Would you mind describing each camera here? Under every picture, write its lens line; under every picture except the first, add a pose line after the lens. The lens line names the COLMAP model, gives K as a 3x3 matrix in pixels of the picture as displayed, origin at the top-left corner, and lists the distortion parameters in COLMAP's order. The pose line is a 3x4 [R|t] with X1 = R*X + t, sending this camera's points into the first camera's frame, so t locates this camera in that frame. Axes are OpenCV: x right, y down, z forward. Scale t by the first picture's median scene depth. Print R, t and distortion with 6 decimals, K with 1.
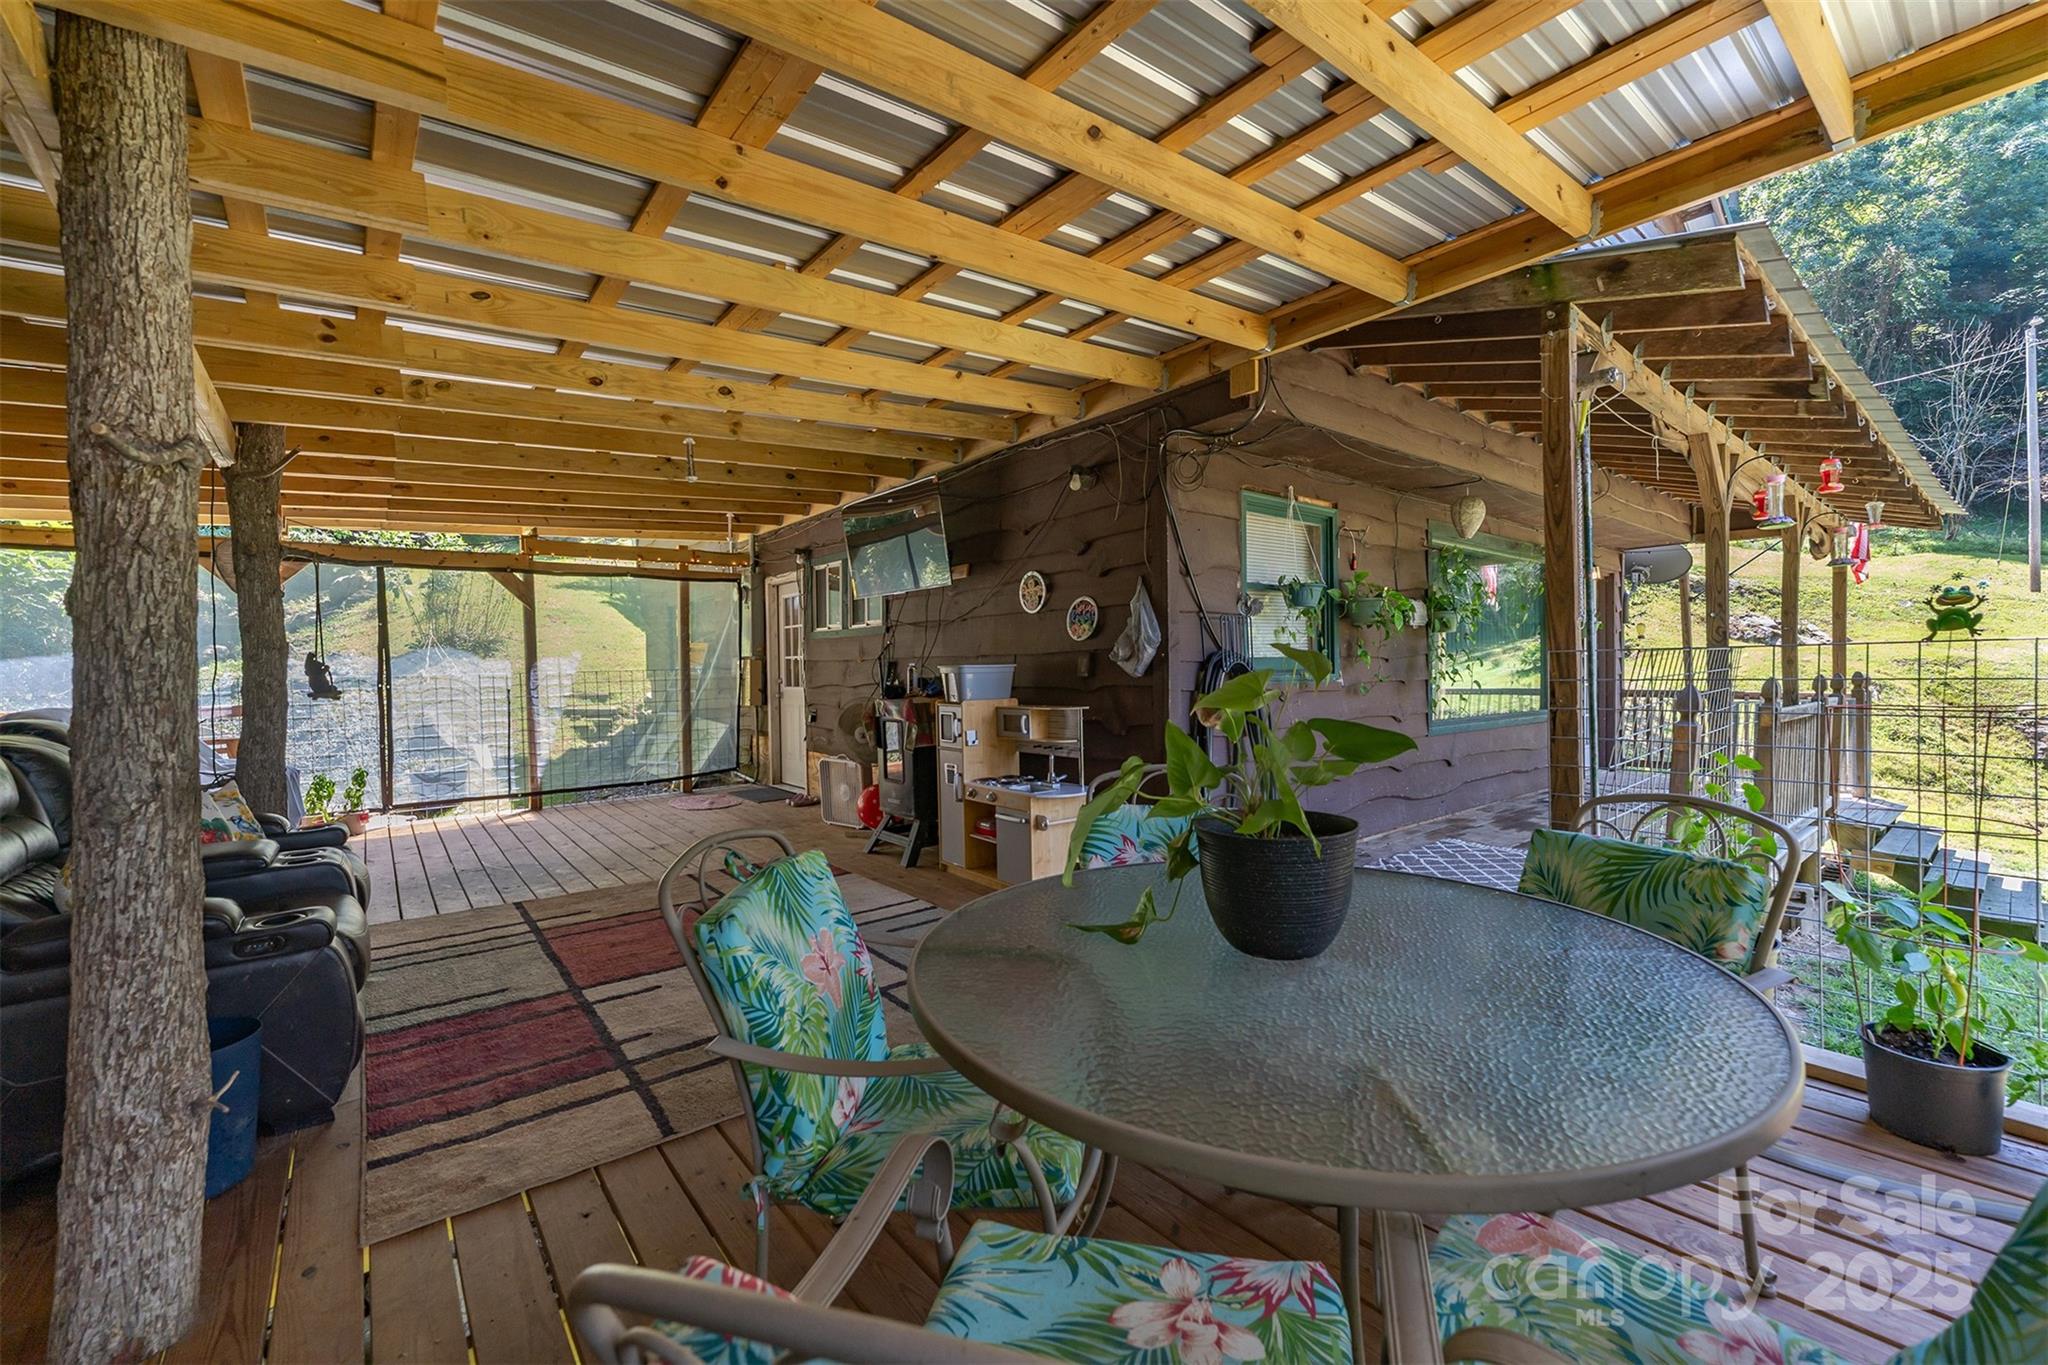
lens RADIAL K [[841.3, 0, 1022.4], [0, 841.3, 671.2], [0, 0, 1]] dist [-0.004050, -0.000057]
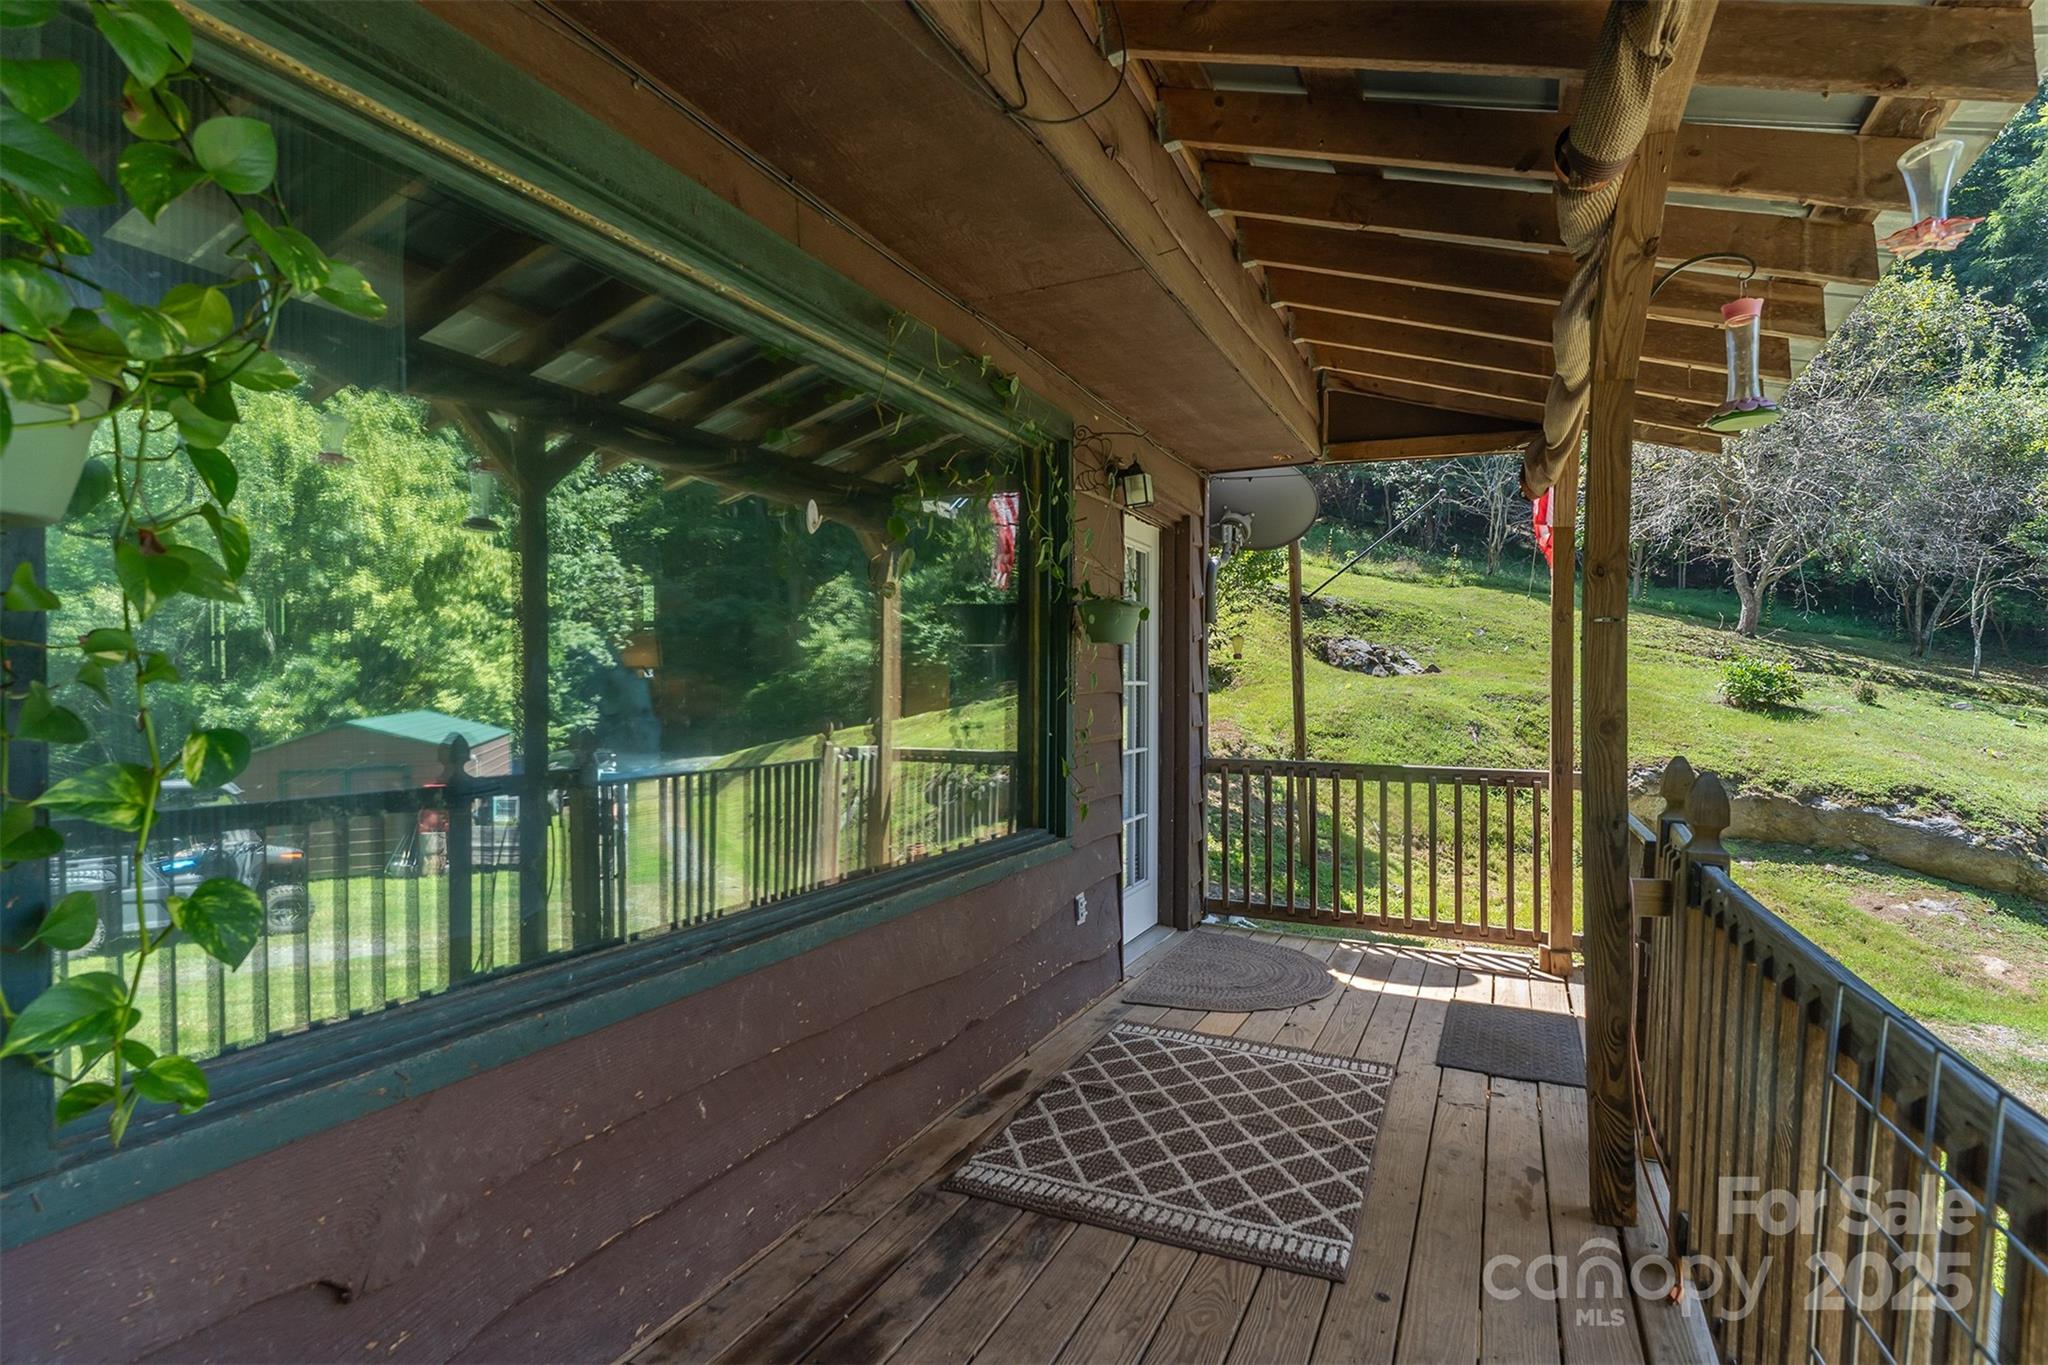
lens RADIAL K [[841.3, 0, 1023.5], [0, 841.3, 687.8], [0, 0, 1]] dist [-0.004050, -0.000057]
pose [[0.927424, 0.007806, 0.373931, 0.497805], [-0.005016, 0.999952, -0.008433, -0.016832], [-0.373979, 0.005945, 0.927418, 0.671481]]
